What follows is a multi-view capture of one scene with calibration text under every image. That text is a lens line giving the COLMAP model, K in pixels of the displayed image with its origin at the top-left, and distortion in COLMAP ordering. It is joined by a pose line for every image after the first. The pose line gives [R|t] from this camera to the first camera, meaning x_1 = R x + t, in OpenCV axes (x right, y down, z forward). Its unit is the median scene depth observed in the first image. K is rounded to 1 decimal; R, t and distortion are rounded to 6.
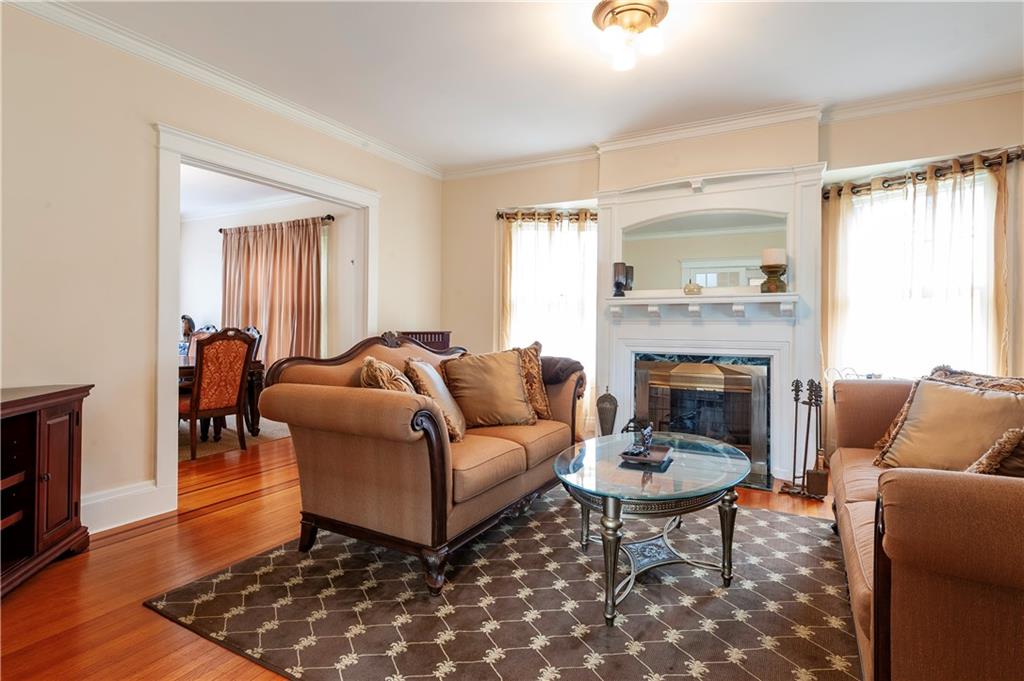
lens RADIAL K [[508.9, 0, 508.3], [0, 508.9, 329.6], [0, 0, 1]] dist [0.011542, -0.002207]
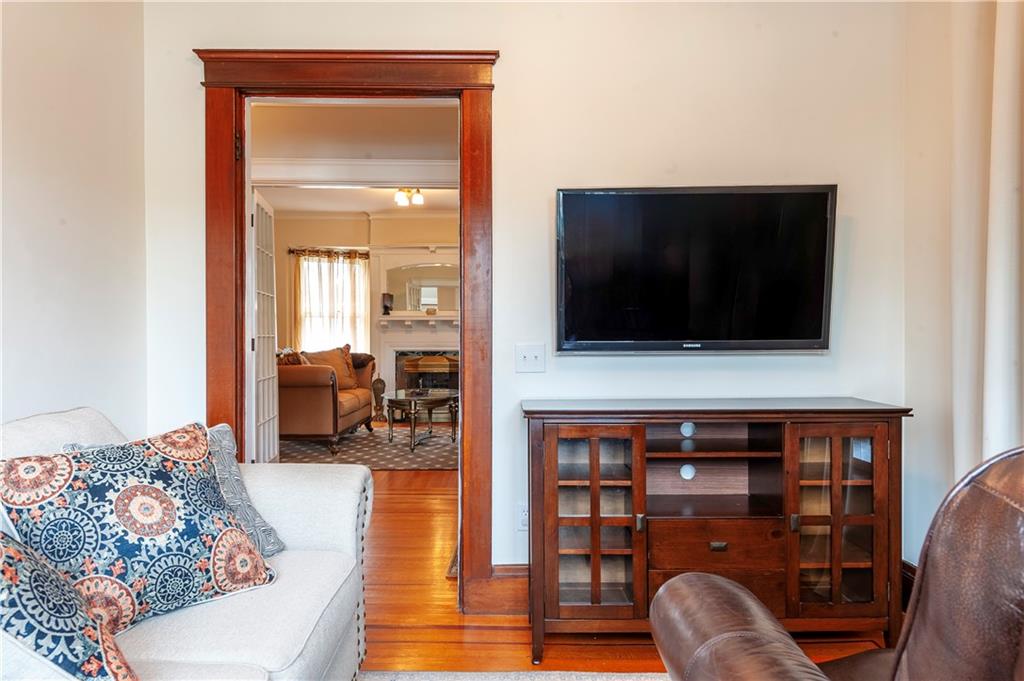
lens RADIAL K [[675.3, 0, 510.2], [0, 675.3, 341.1], [0, 0, 1]] dist [0.028734, -0.008379]
pose [[0.875067, -0.016469, 0.483721, -0.449194], [0.011694, 0.999849, 0.012887, -0.007318], [-0.483860, -0.005620, 0.875127, -0.986230]]
